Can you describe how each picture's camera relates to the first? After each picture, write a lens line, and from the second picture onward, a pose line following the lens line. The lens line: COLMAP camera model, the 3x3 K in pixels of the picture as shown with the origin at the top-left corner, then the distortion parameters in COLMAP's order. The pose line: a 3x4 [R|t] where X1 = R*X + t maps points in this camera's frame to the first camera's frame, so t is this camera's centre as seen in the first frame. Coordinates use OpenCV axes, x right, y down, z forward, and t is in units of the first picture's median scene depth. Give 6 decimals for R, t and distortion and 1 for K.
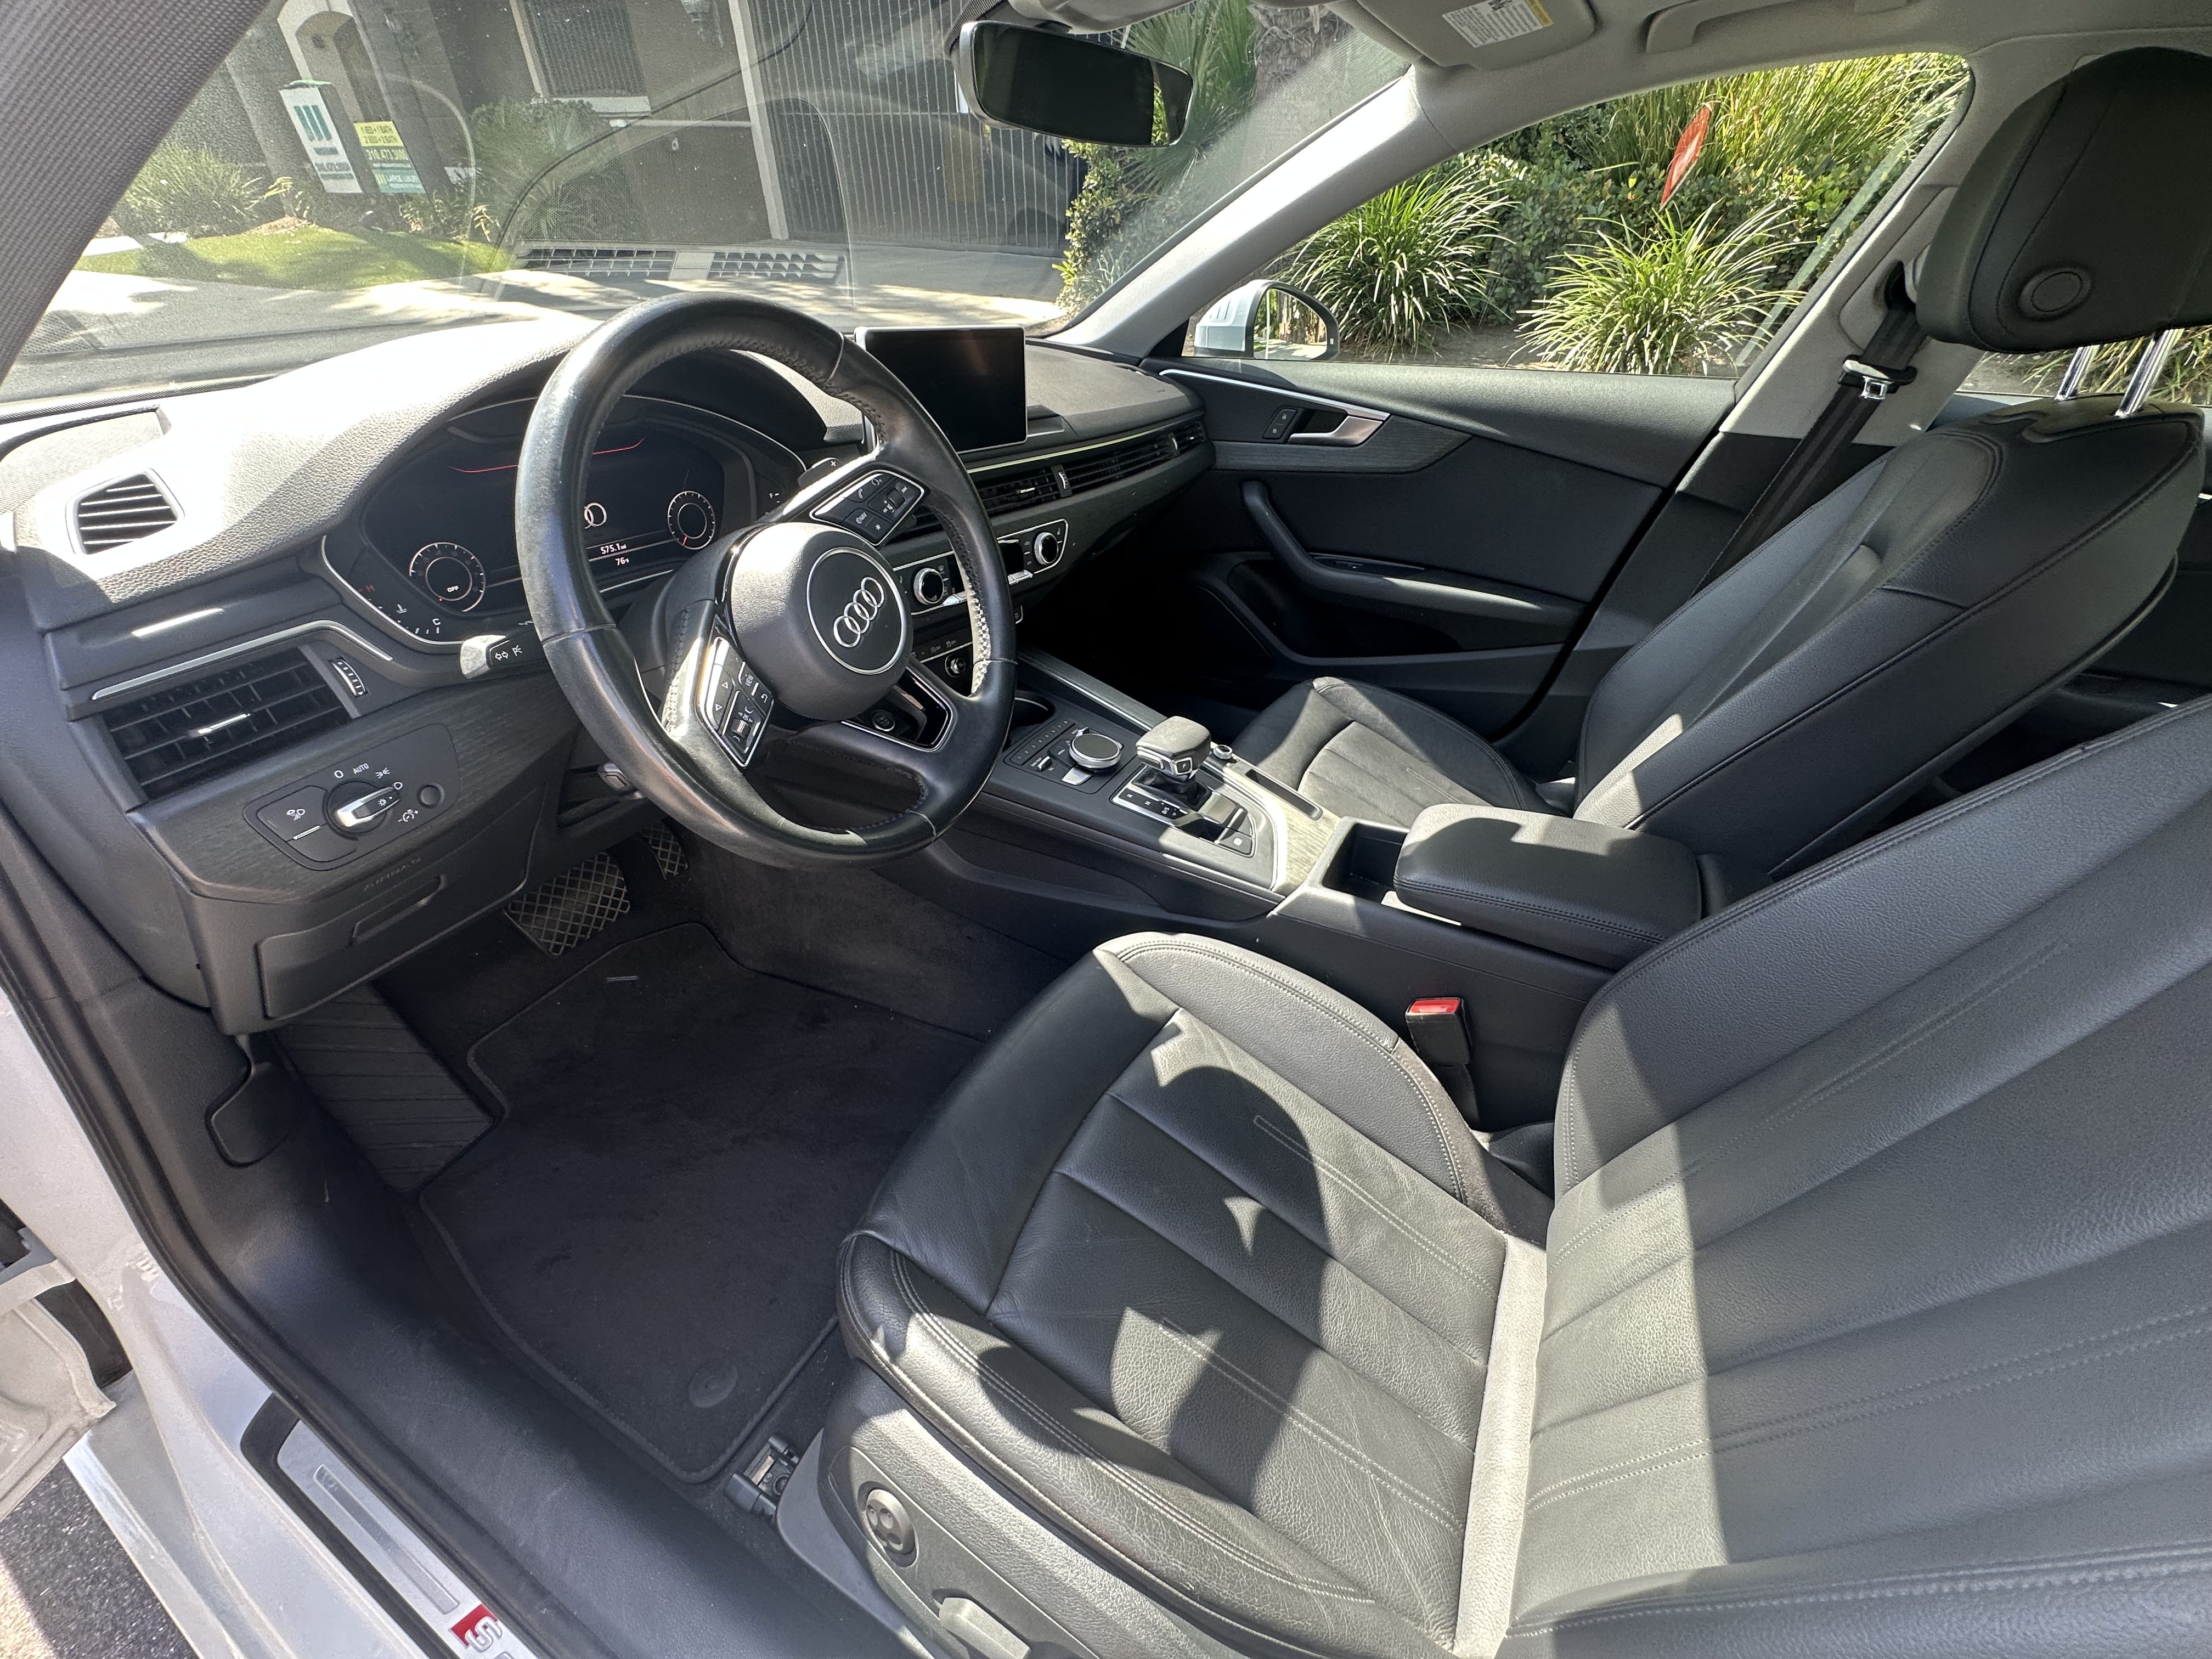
lens RADIAL K [[882.6, 0, 1100.8], [0, 882.6, 829.2], [0, 0, 1]] dist [-0.006374, 0.001861]
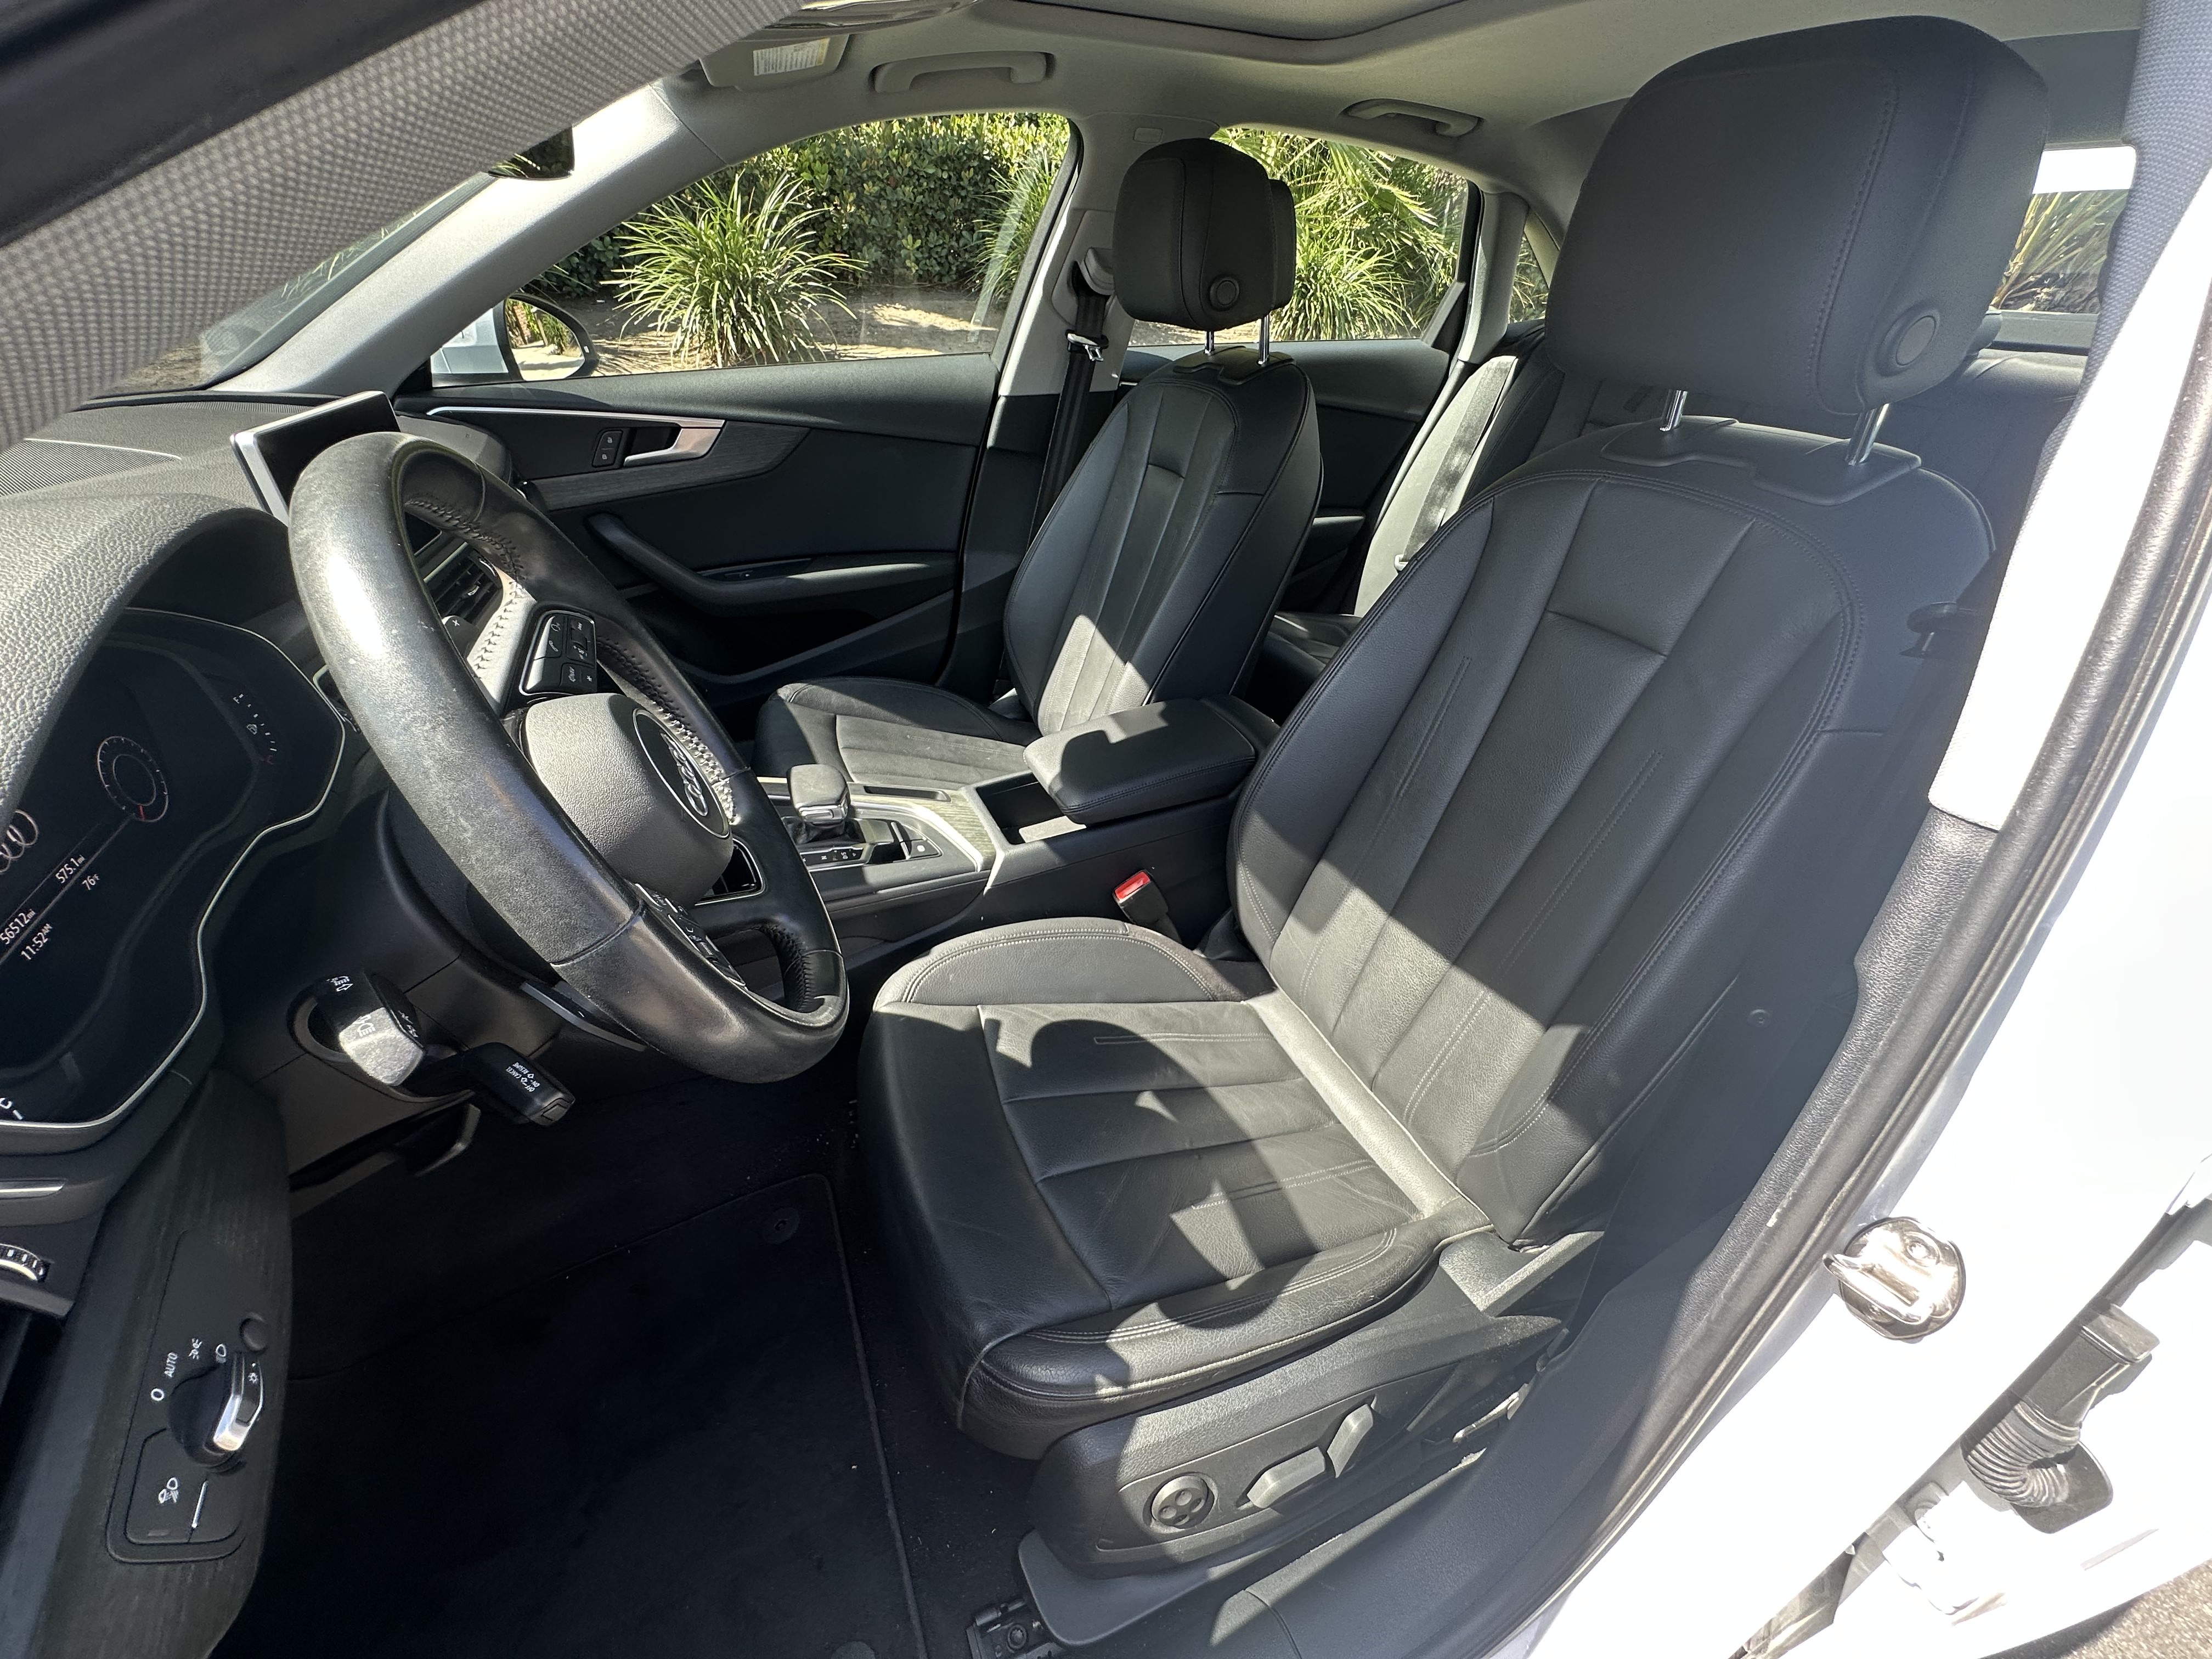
lens RADIAL K [[882.6, 0, 1100.8], [0, 882.6, 829.2], [0, 0, 1]] dist [-0.006374, 0.001861]
pose [[0.623793, -0.447931, 0.640499, -0.384882], [0.424522, 0.882242, 0.203544, -0.132689], [-0.656249, 0.144937, 0.740493, 0.081143]]
